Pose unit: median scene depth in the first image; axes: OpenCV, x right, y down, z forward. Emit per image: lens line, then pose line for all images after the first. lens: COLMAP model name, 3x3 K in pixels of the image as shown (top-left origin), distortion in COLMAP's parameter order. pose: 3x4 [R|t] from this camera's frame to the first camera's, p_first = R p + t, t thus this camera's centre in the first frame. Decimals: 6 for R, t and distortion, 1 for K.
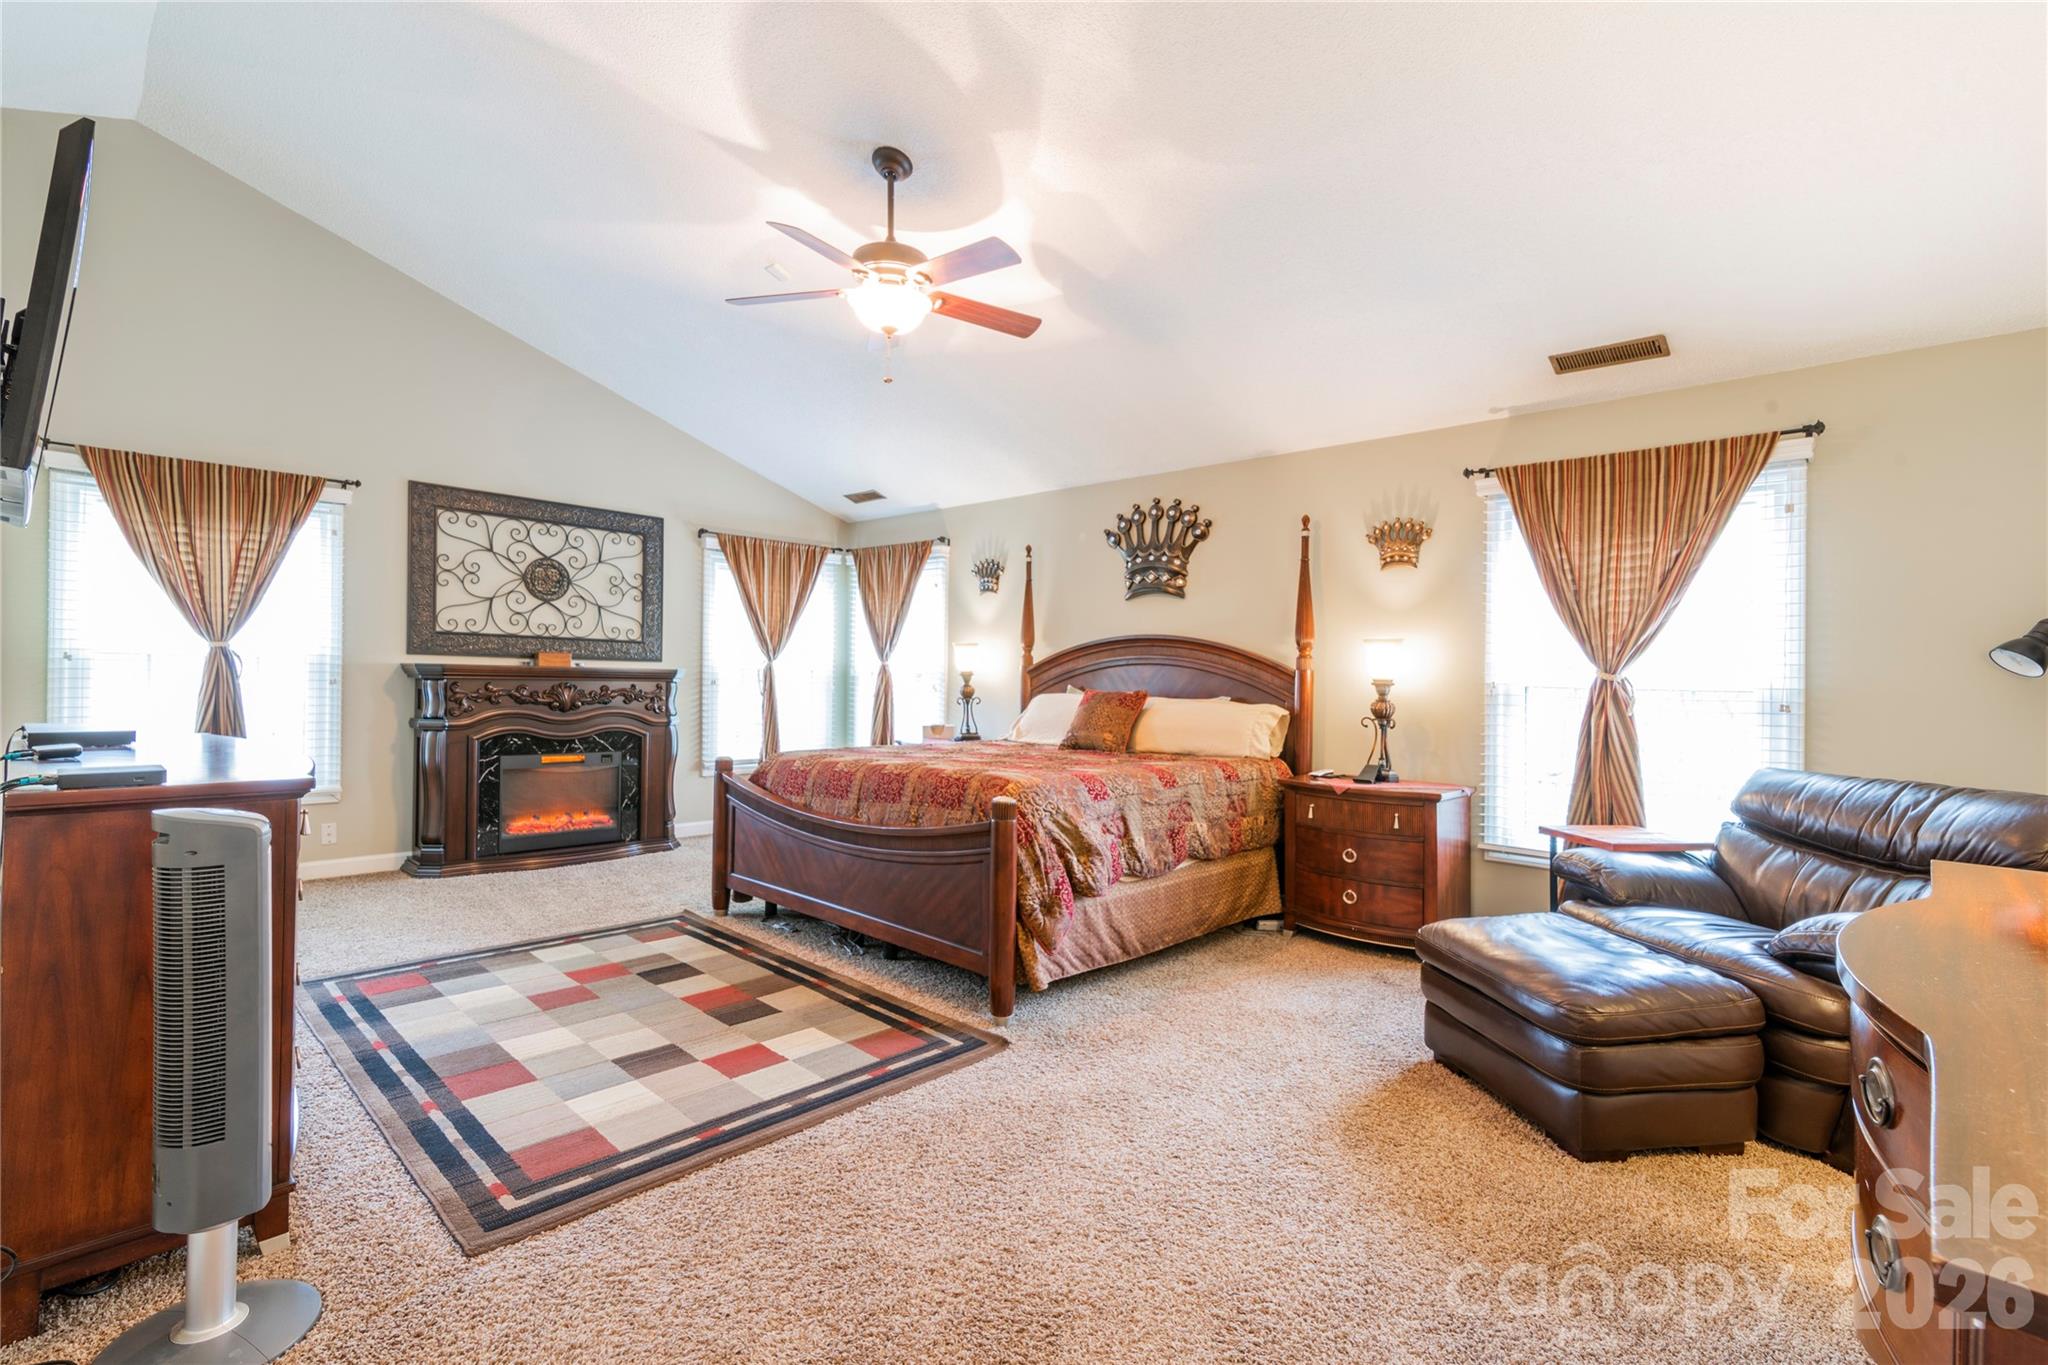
lens RADIAL K [[941.0, 0, 1027.9], [0, 941.0, 674.4], [0, 0, 1]] dist [0.015248, -0.002227]
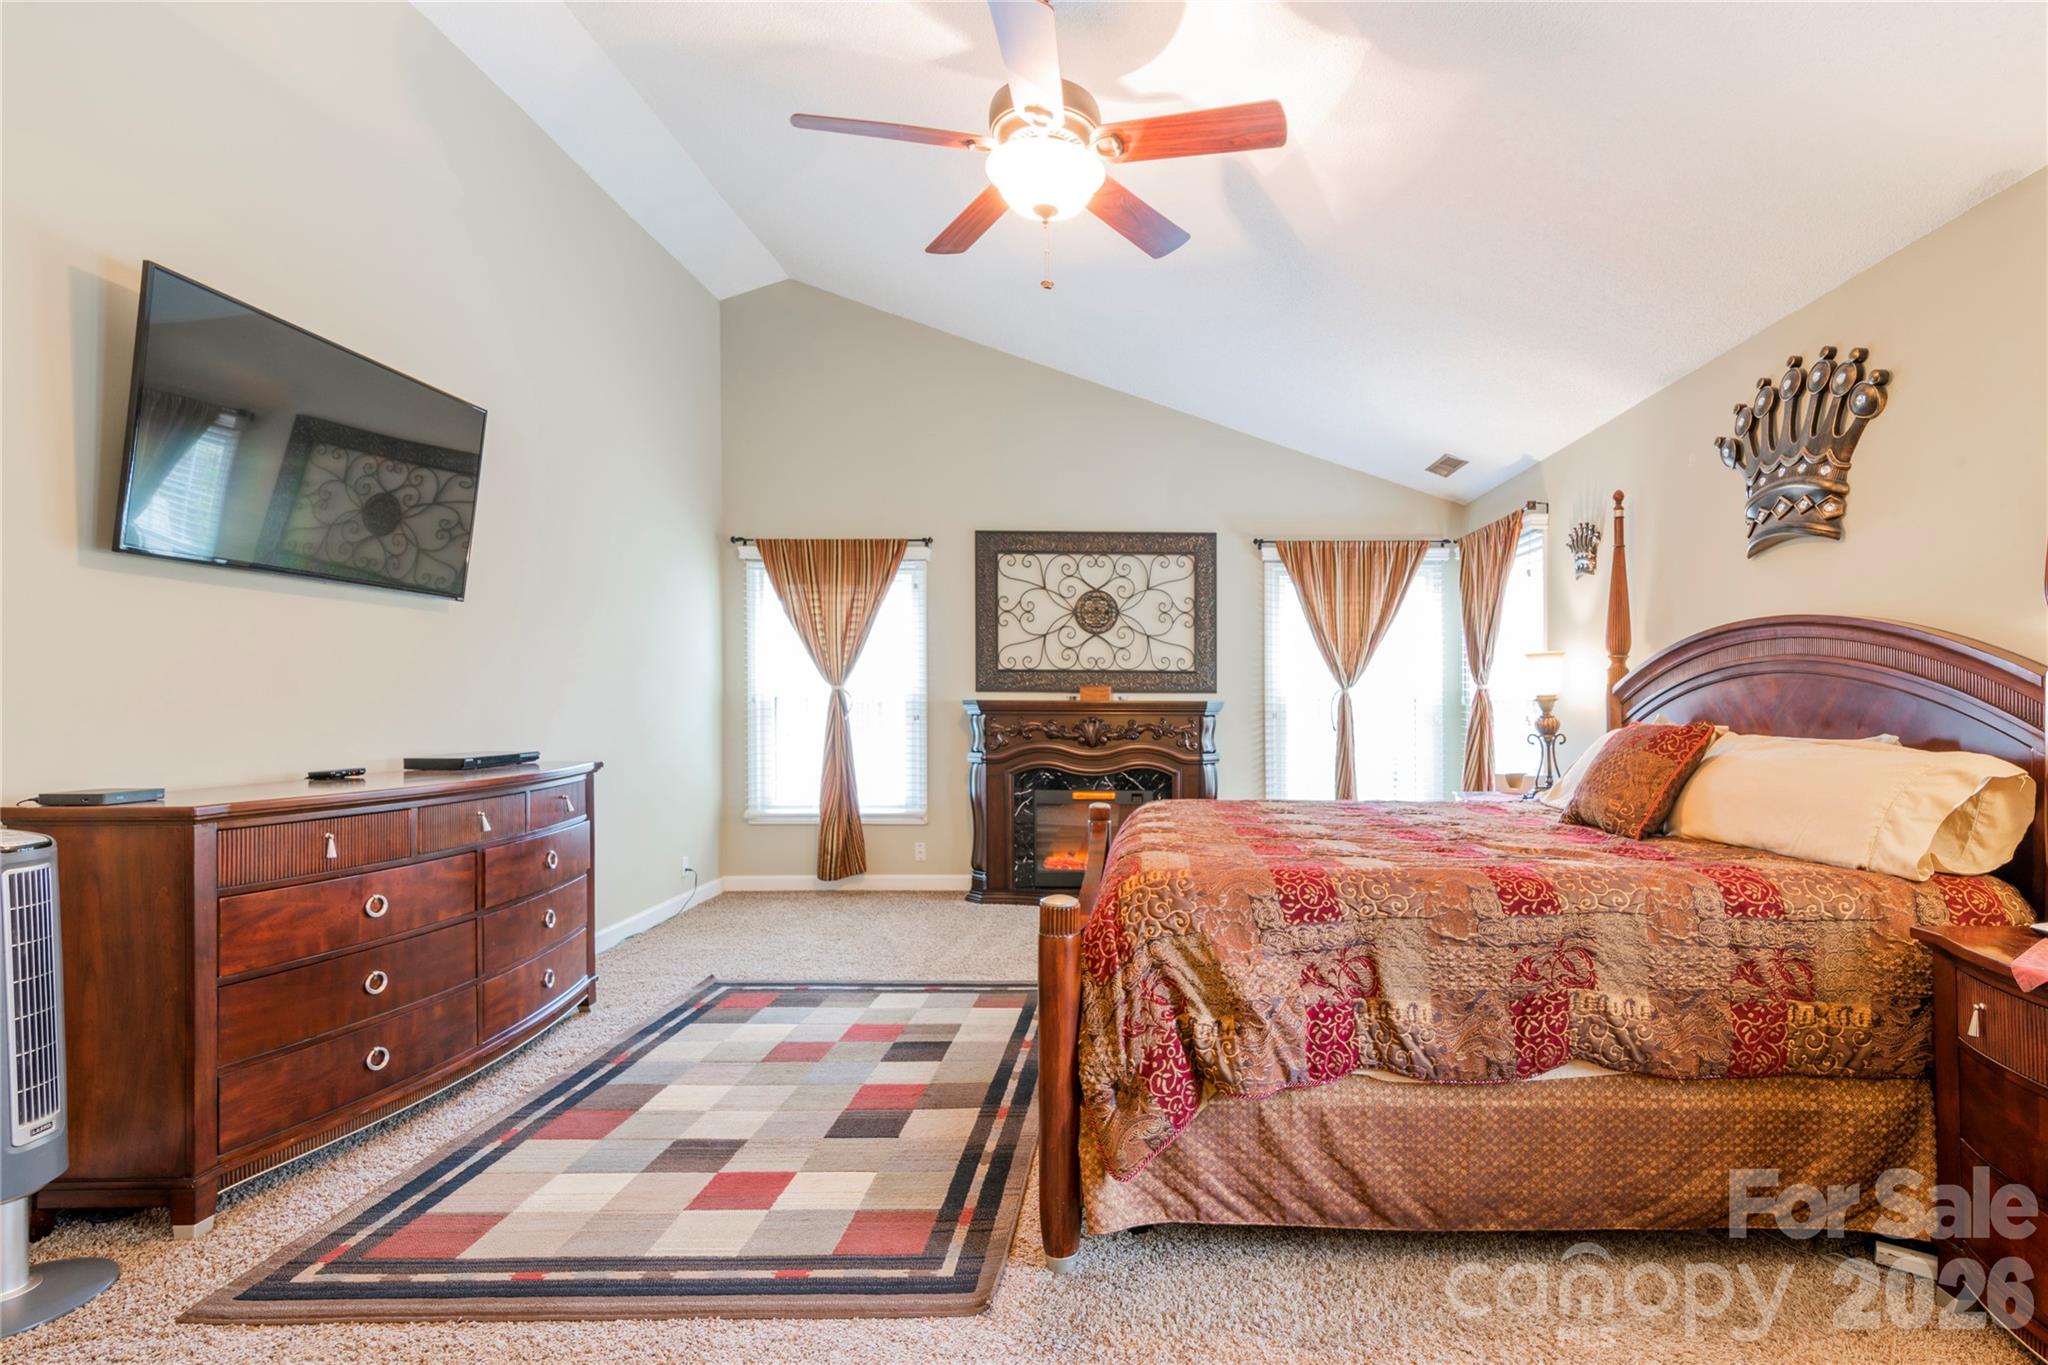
lens RADIAL K [[987.3, 0, 1142.5], [0, 987.3, 714.4], [0, 0, 1]] dist [0.016021, -0.001103]
pose [[0.694239, -0.010668, -0.719666, 0.324228], [0.014895, 0.999889, -0.000453, 0.008683], [0.719591, -0.010405, 0.694320, 0.401867]]
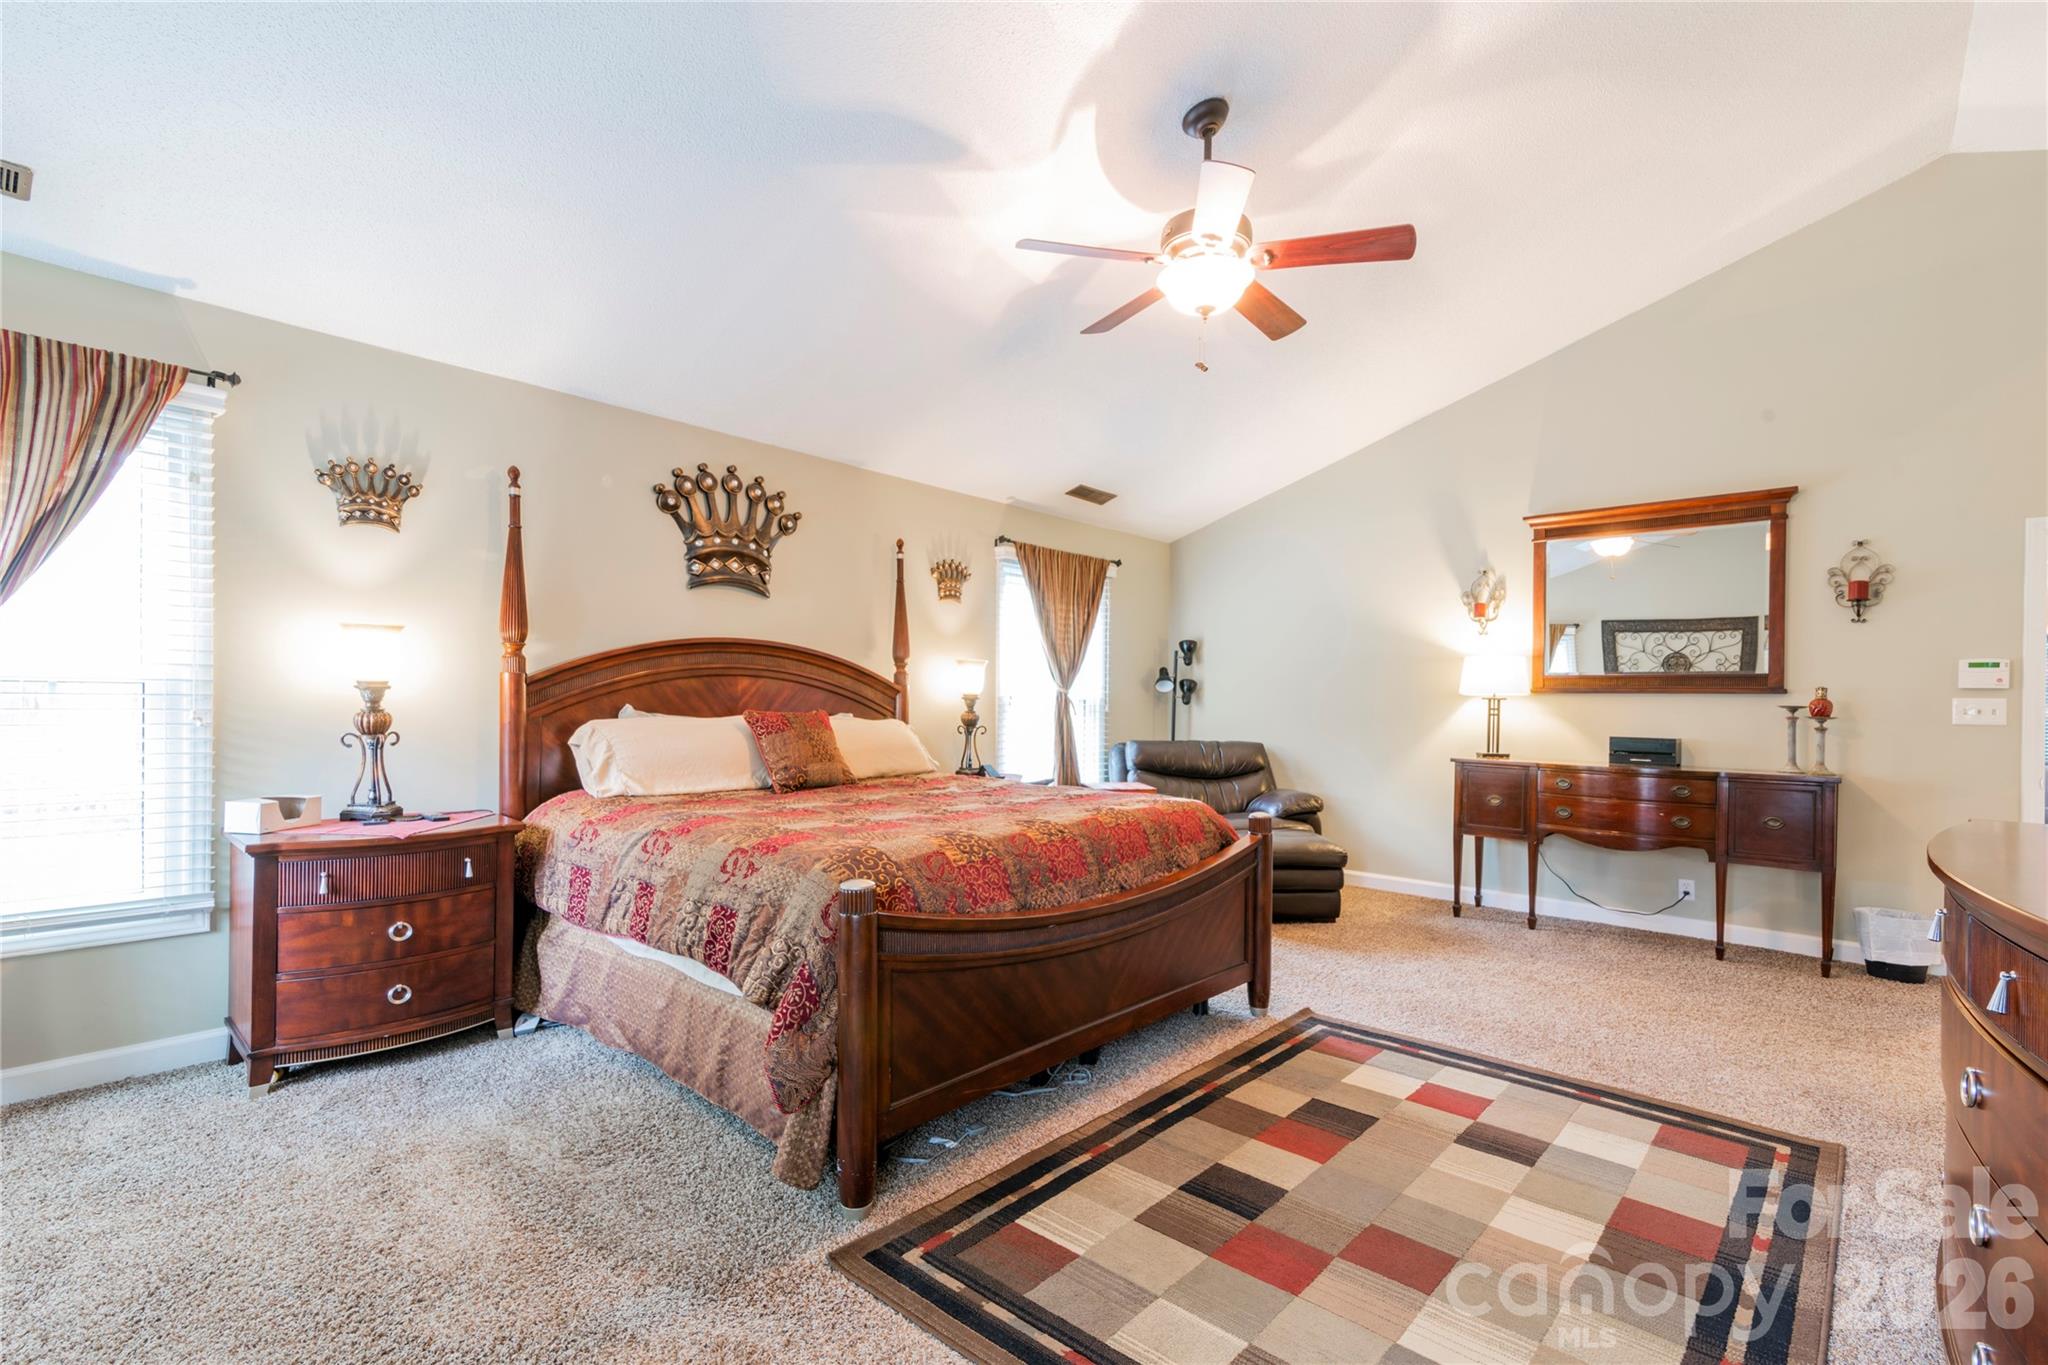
lens RADIAL K [[941.0, 0, 1012.1], [0, 941.0, 700.4], [0, 0, 1]] dist [0.015248, -0.002227]
pose [[-0.029157, -0.025385, 0.999252, -0.765467], [-0.019504, 0.999502, 0.024823, -0.016737], [-0.999385, -0.018765, -0.029637, 0.902938]]
